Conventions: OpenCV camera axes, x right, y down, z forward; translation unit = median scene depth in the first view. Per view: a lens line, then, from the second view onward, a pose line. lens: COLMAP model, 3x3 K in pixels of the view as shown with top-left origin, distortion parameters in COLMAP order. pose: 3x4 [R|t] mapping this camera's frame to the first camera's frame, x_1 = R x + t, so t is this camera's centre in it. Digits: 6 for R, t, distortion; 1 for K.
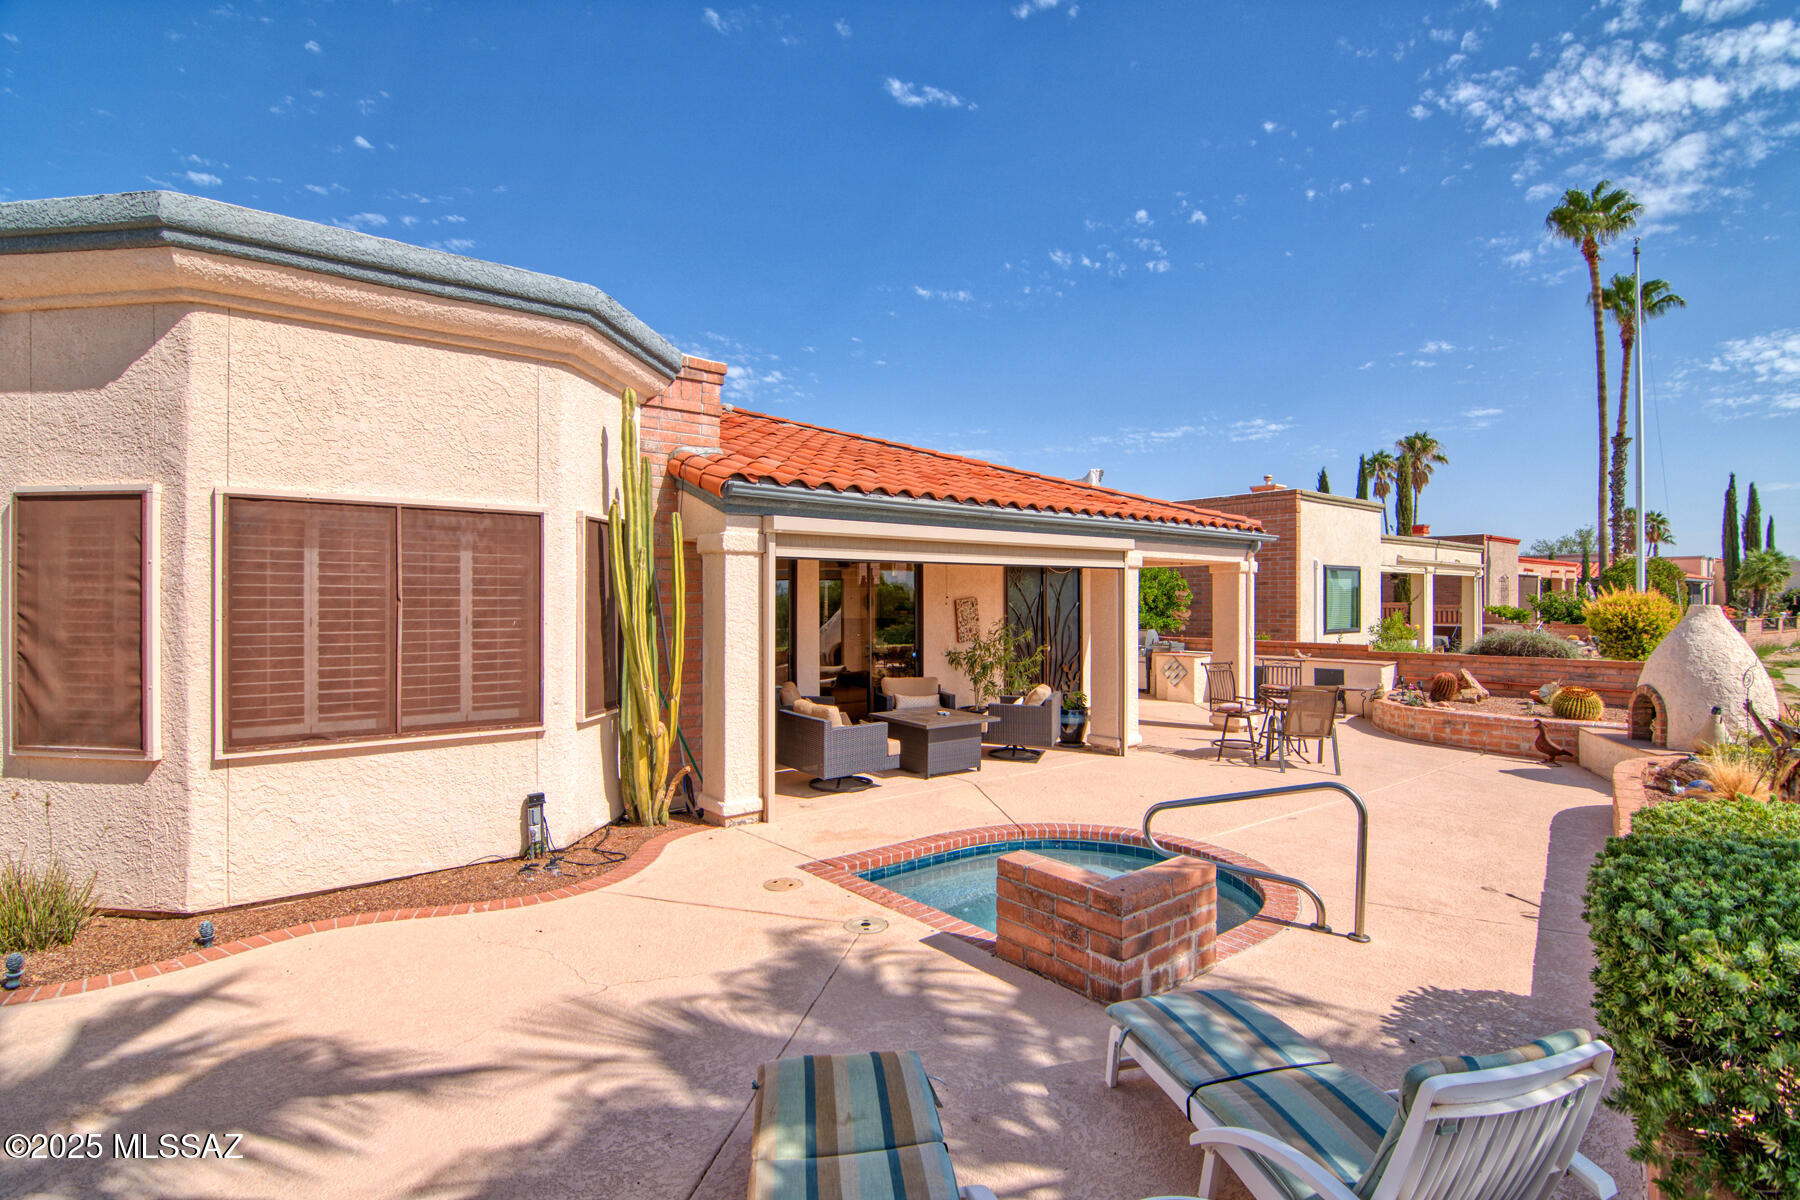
lens RADIAL K [[870.3, 0, 906.2], [0, 870.3, 601.1], [0, 0, 1]] dist [-0.011331, -0.007370]
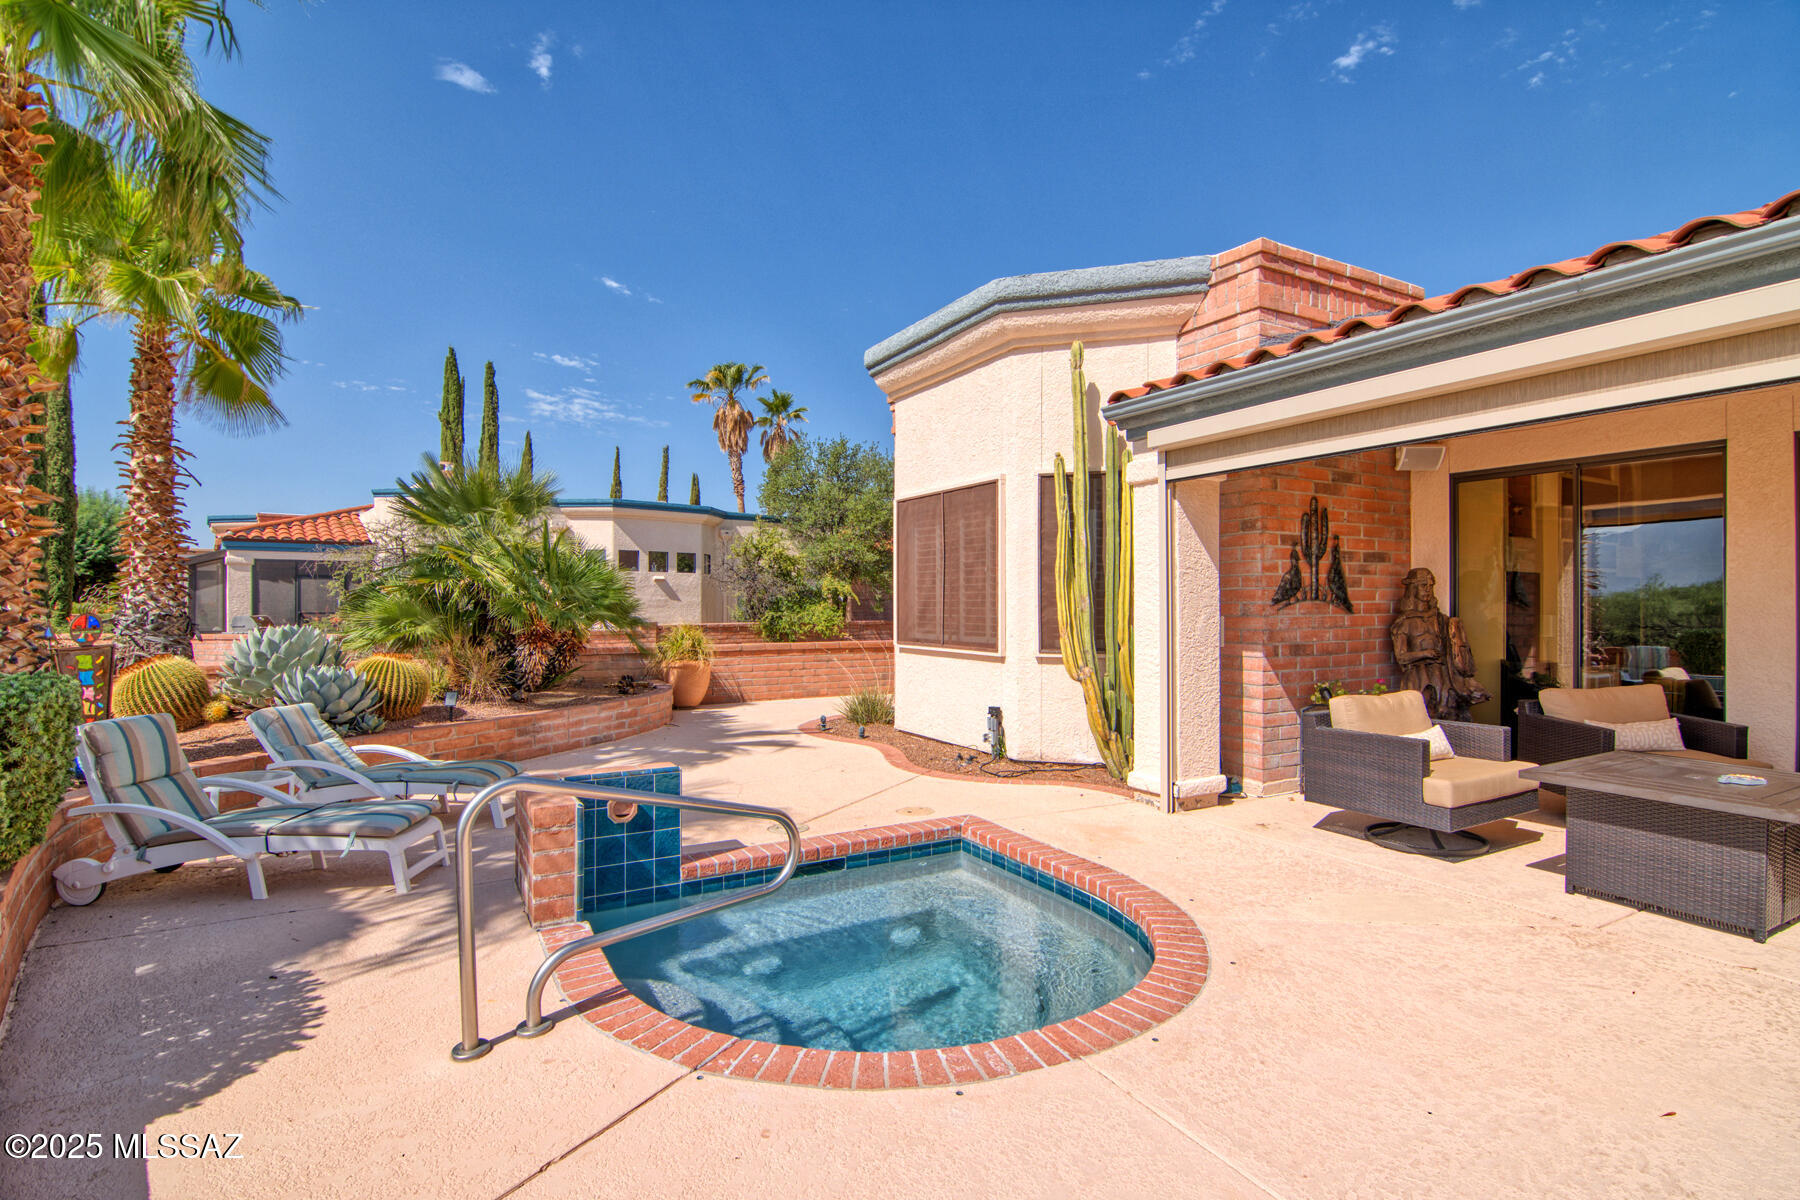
lens RADIAL K [[870.3, 0, 906.4], [0, 870.3, 601.8], [0, 0, 1]] dist [-0.011331, -0.007370]
pose [[-0.176584, -0.001692, -0.984284, 0.821542], [-0.000883, 0.999998, -0.001561, 0.074375], [0.984285, 0.000594, -0.176585, 1.100124]]
